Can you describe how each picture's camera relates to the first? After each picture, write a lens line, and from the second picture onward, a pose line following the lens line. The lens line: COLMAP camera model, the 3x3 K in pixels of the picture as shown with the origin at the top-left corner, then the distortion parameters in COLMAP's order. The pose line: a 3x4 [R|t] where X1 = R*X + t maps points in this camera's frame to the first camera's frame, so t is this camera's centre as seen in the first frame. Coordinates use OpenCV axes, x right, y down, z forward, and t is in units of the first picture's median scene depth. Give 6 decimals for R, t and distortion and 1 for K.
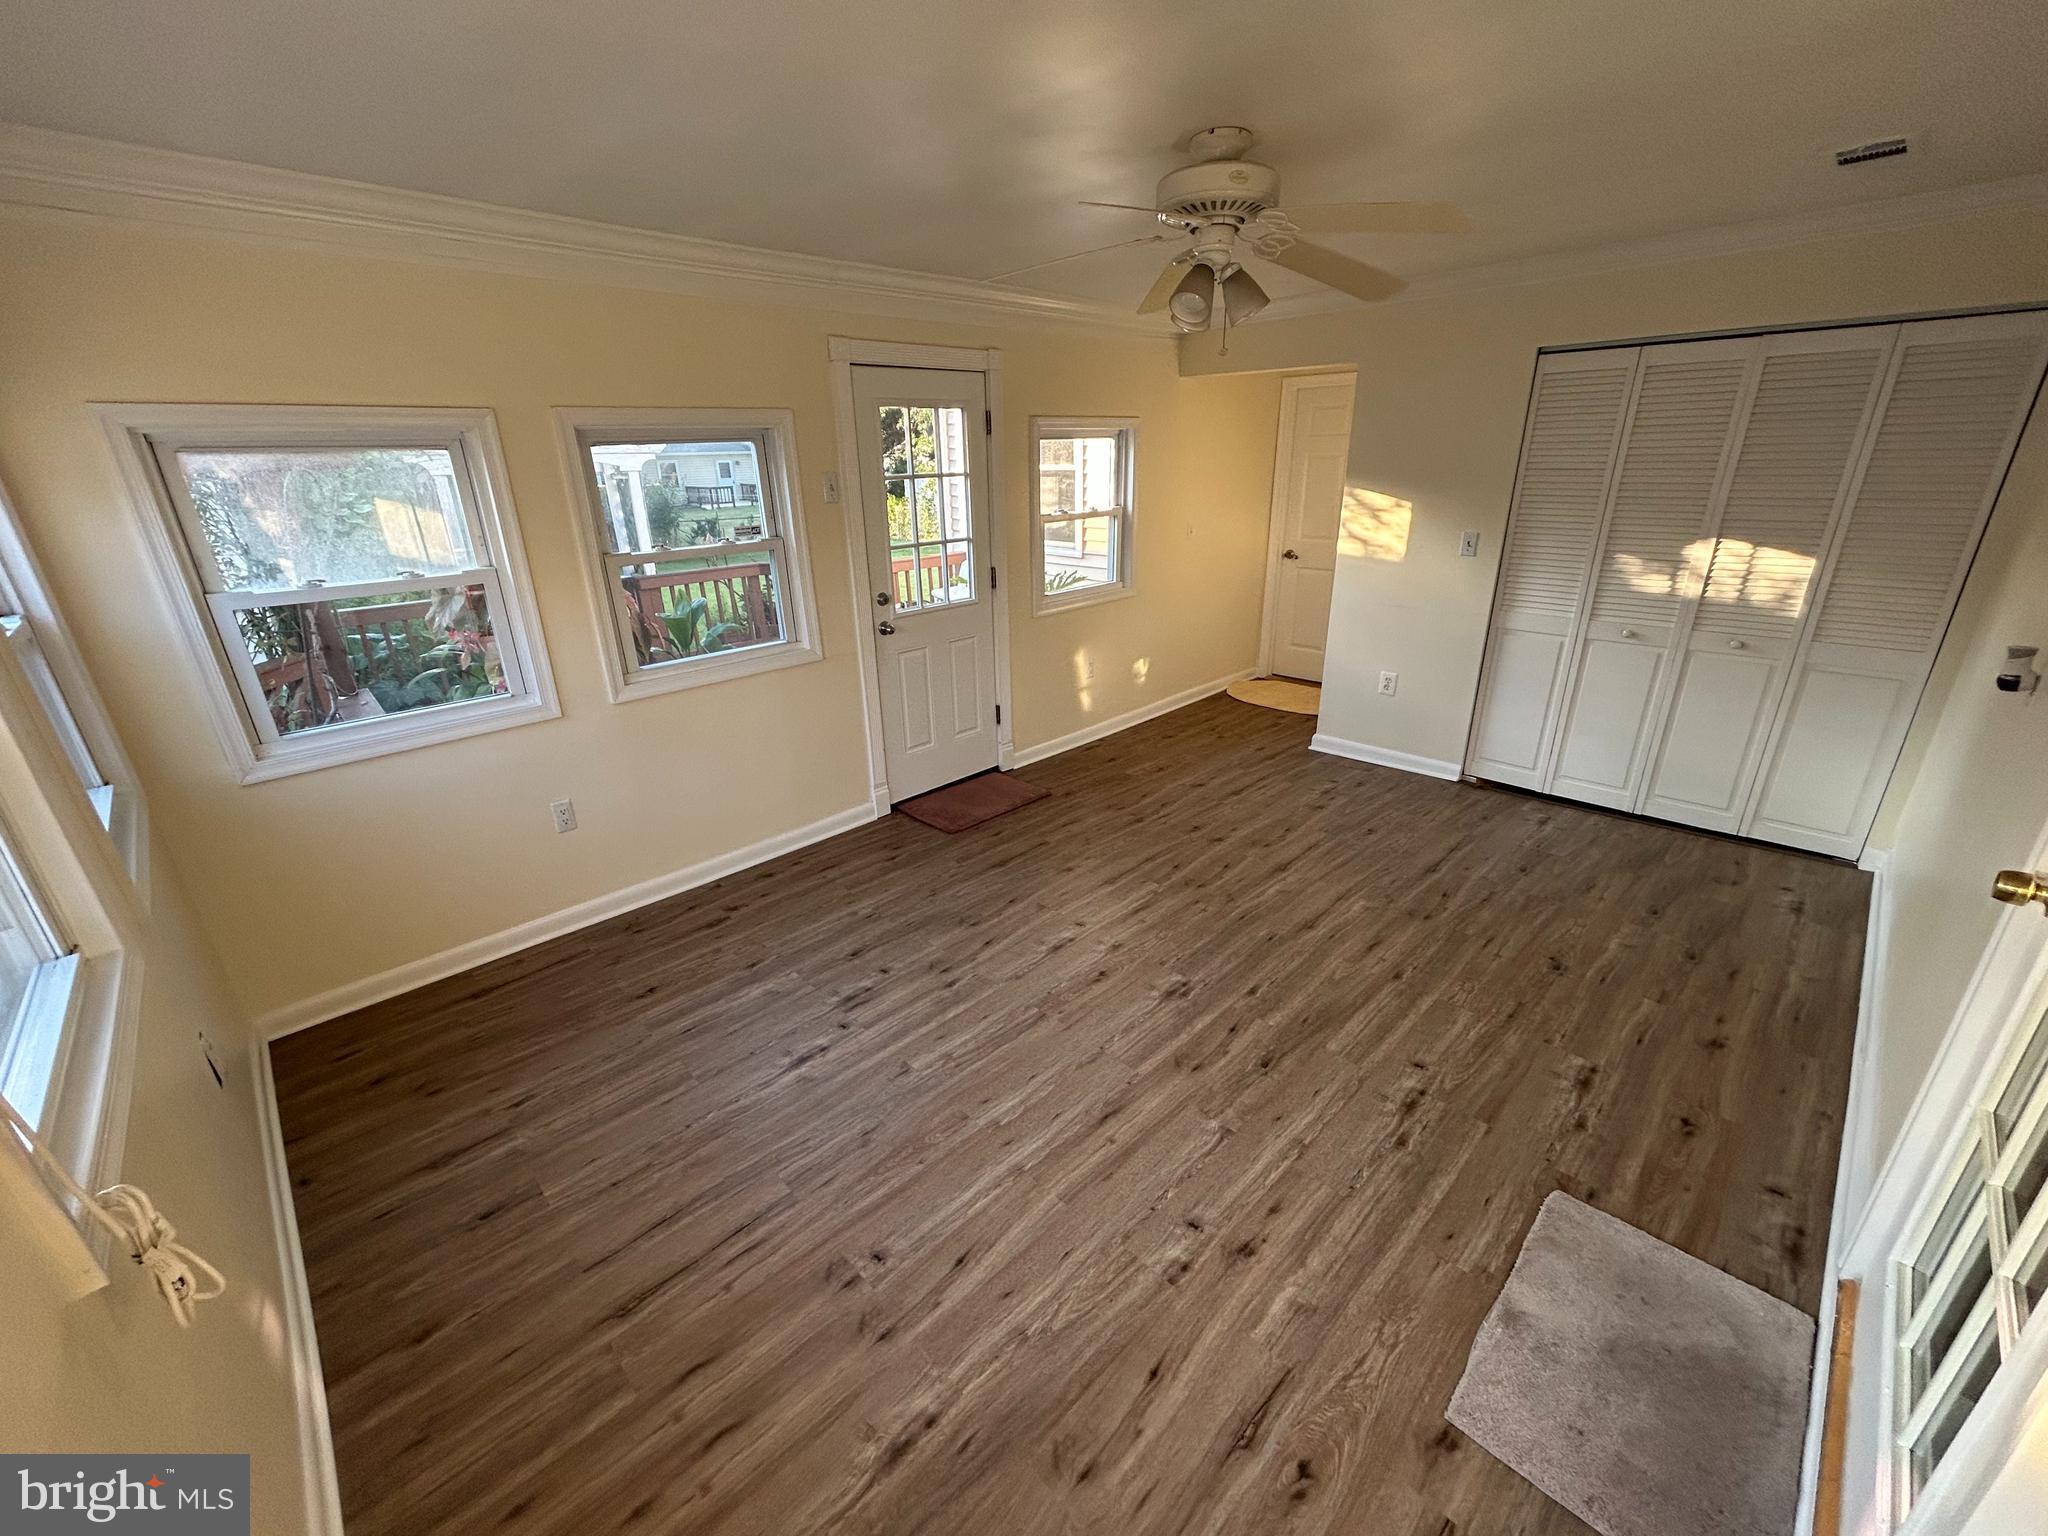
lens RADIAL K [[825.3, 0, 1024.0], [0, 825.3, 768.0], [0, 0, 1]] dist [-0.000245, 0.000238]
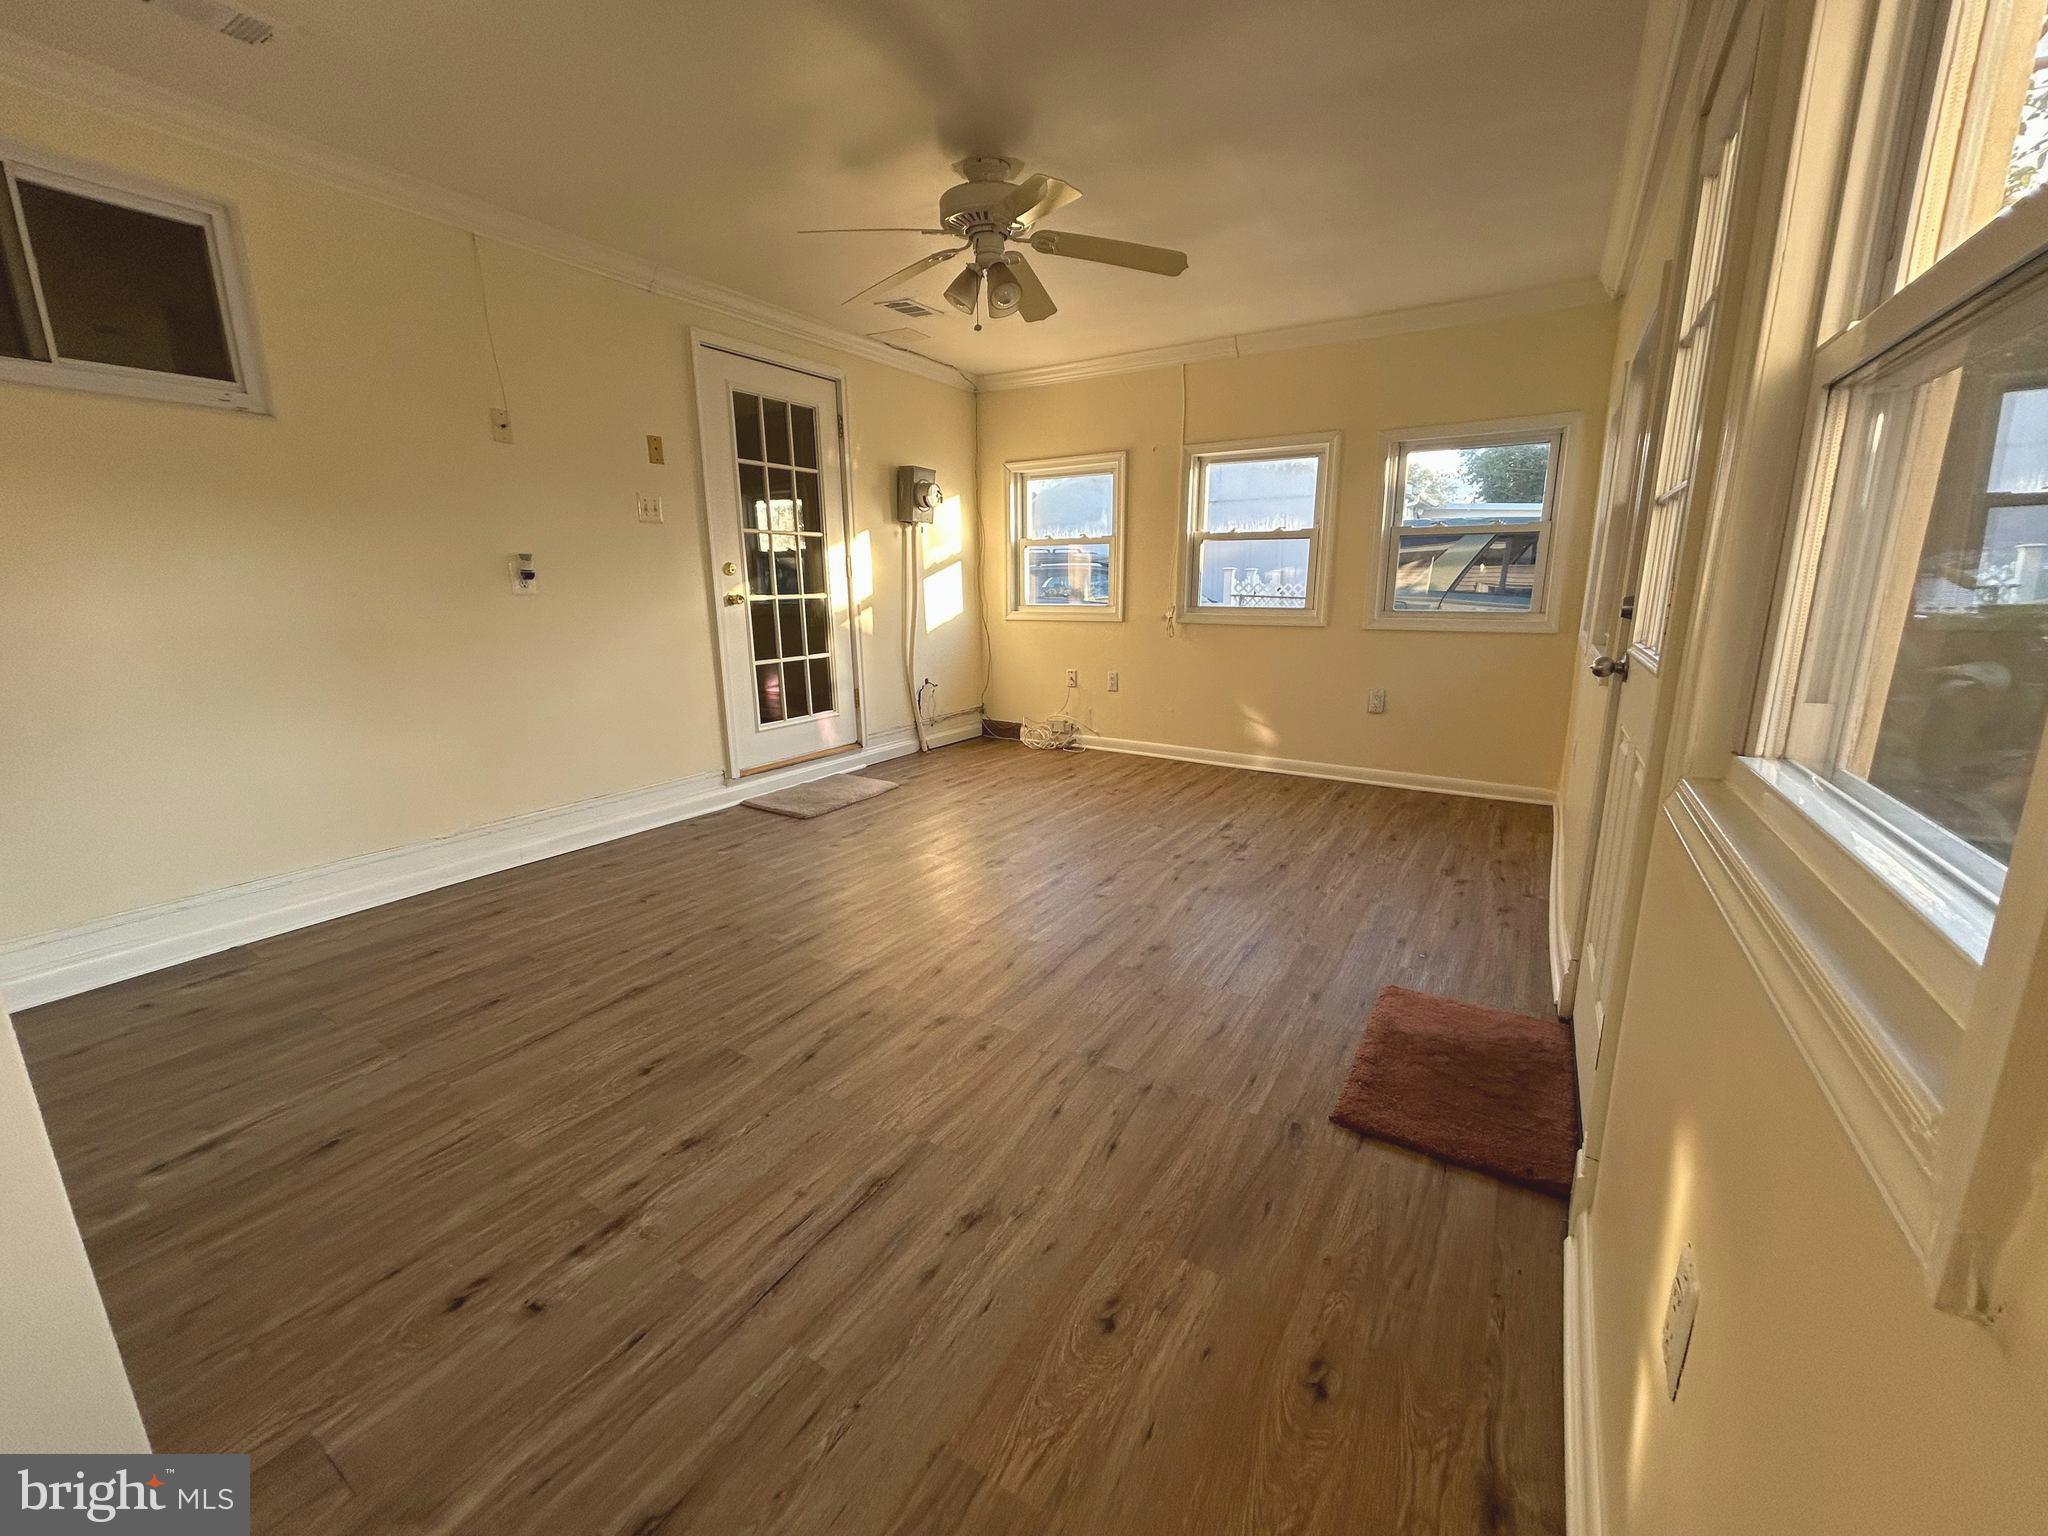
lens RADIAL K [[825.3, 0, 1024.0], [0, 825.3, 768.0], [0, 0, 1]] dist [-0.000245, 0.000238]
pose [[-0.969325, 0.084539, -0.230787, 0.374535], [-0.060451, 0.828139, 0.557253, -0.477876], [0.238233, 0.554110, -0.797626, 1.721495]]
